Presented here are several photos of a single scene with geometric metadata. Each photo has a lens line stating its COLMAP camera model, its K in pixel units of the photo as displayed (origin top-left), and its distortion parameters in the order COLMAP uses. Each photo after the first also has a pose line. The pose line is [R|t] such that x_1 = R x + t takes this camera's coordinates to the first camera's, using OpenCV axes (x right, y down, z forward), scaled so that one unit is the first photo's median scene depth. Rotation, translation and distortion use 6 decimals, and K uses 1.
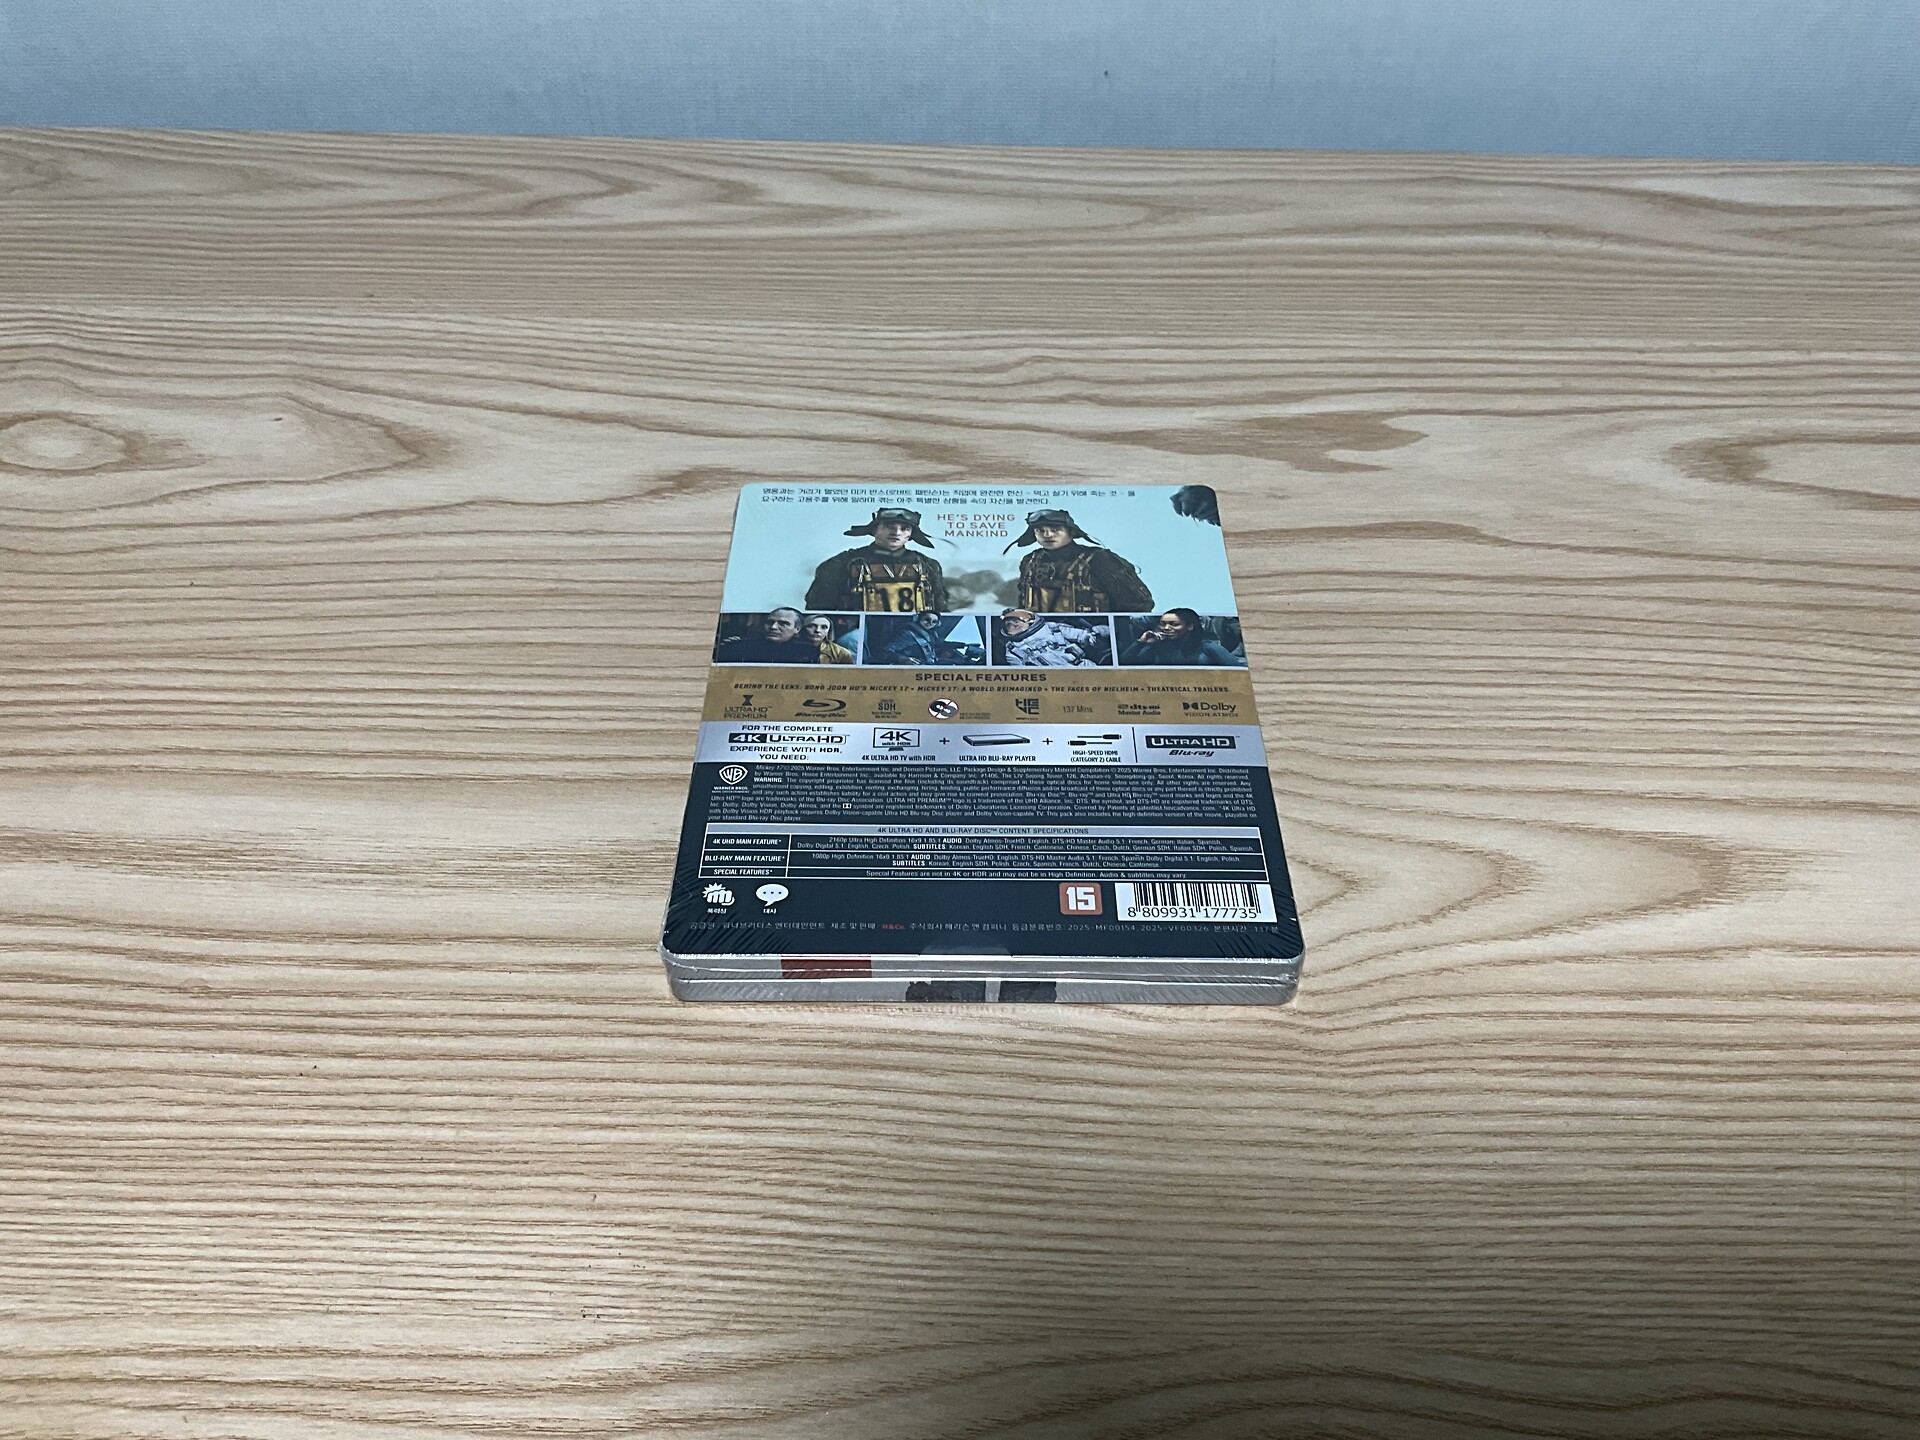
lens RADIAL K [[1609.8, 0, 958.5], [0, 1609.8, 729.9], [0, 0, 1]] dist [0.079451, -0.179063]
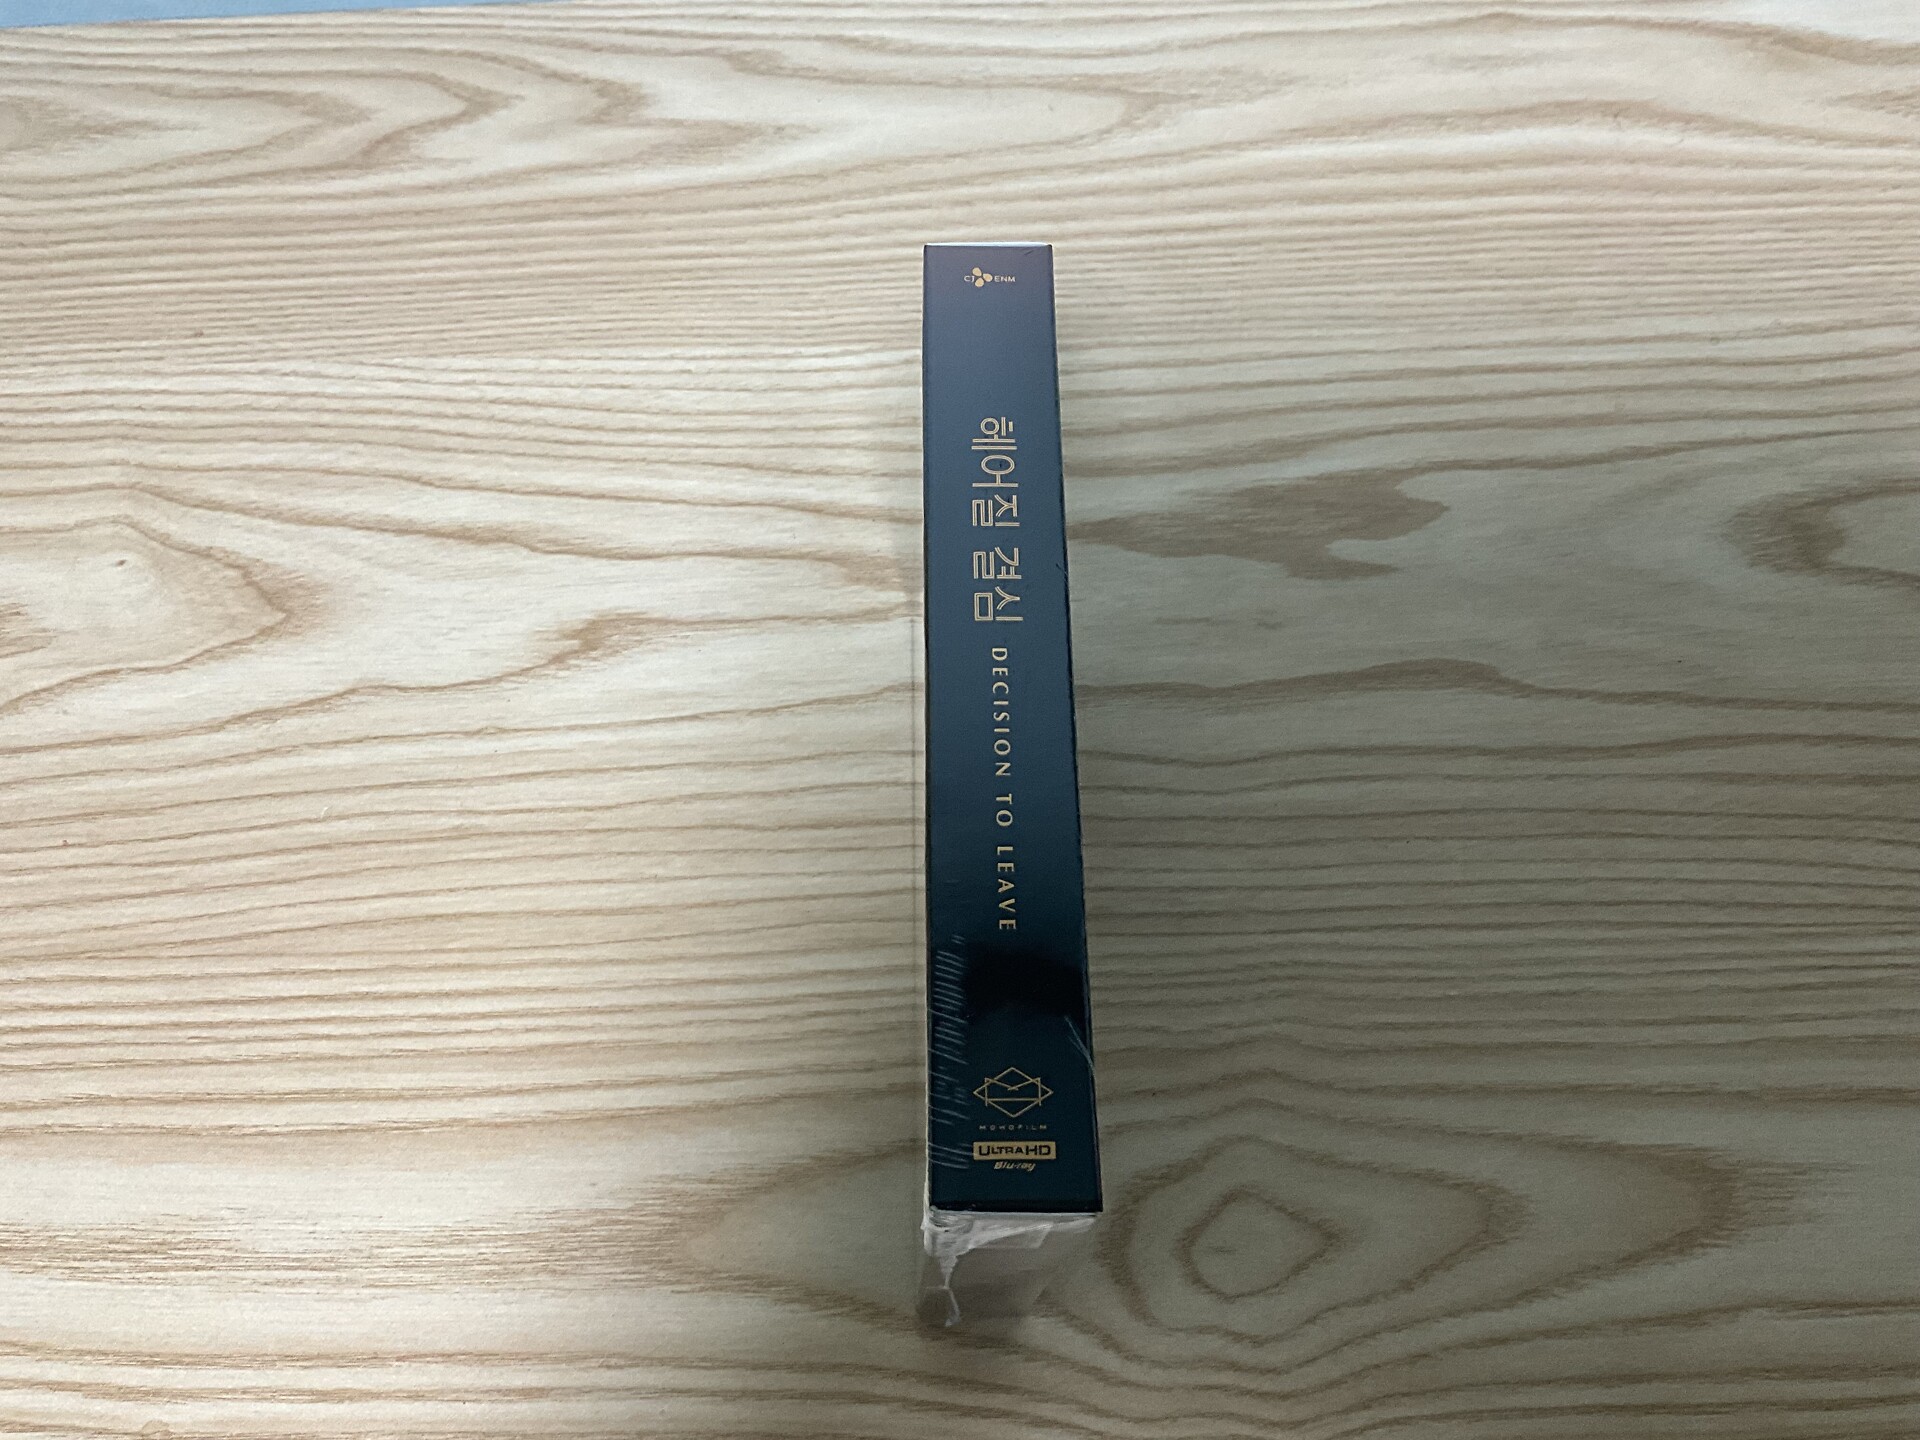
lens RADIAL K [[1609.8, 0, 957.4], [0, 1609.8, 720.9], [0, 0, 1]] dist [0.079451, -0.179063]
pose [[0.998190, -0.052407, -0.029508, 0.057658], [0.059479, 0.932913, 0.355156, -0.450893], [0.008916, -0.356268, 0.934341, 0.182783]]
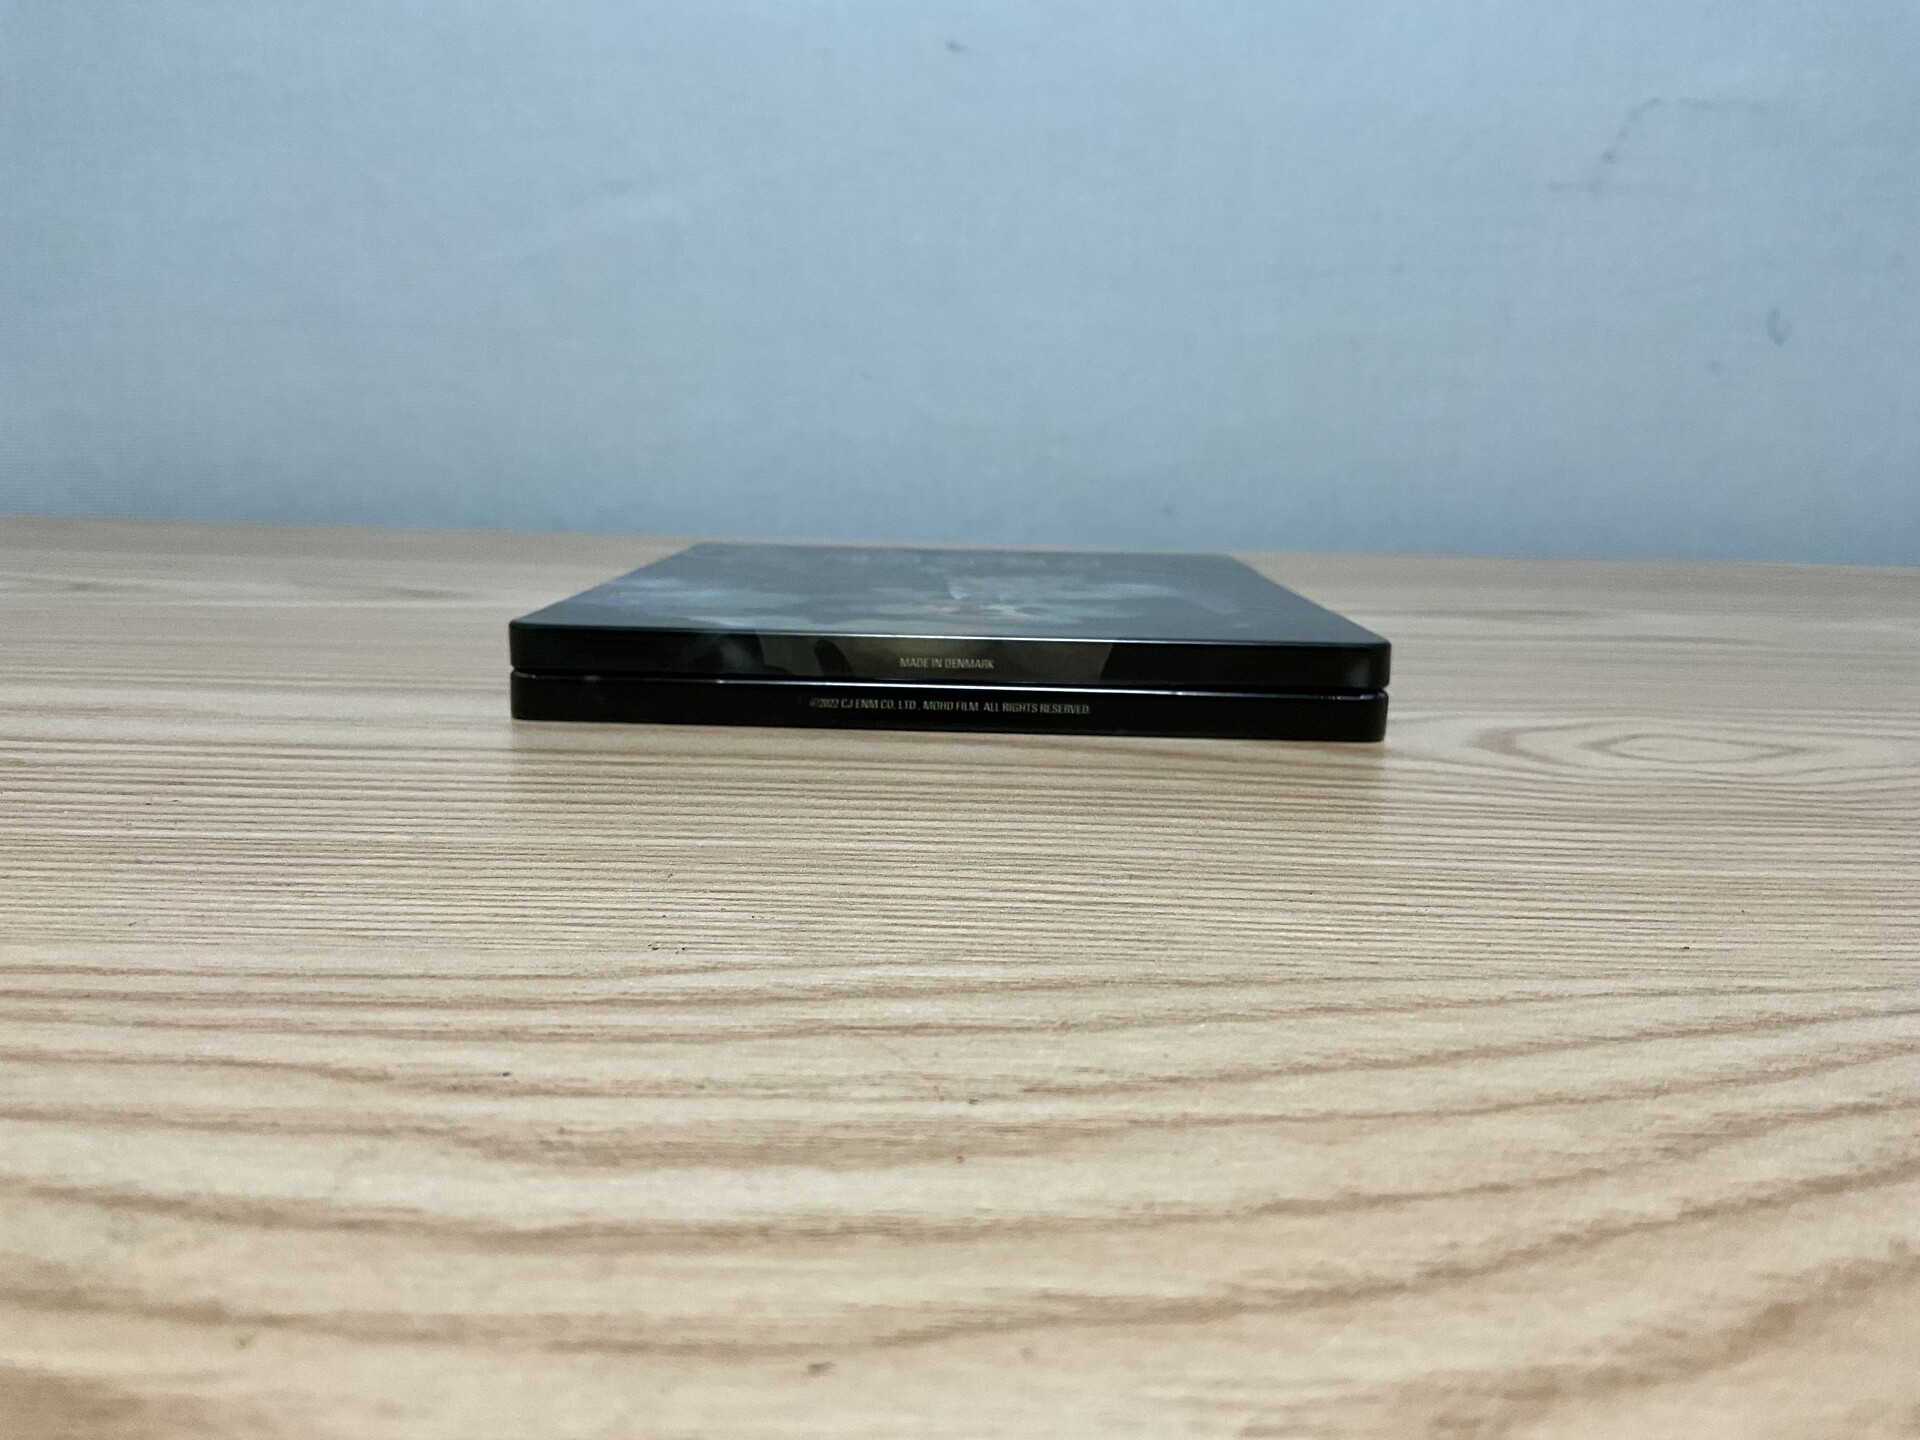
lens RADIAL K [[1609.8, 0, 960.1], [0, 1609.8, 786.7], [0, 0, 1]] dist [0.079451, -0.179063]
pose [[0.999361, 0.010303, 0.034221, -0.104333], [0.008784, 0.857362, -0.514639, 0.377953], [-0.034642, 0.514611, 0.856724, 0.373884]]
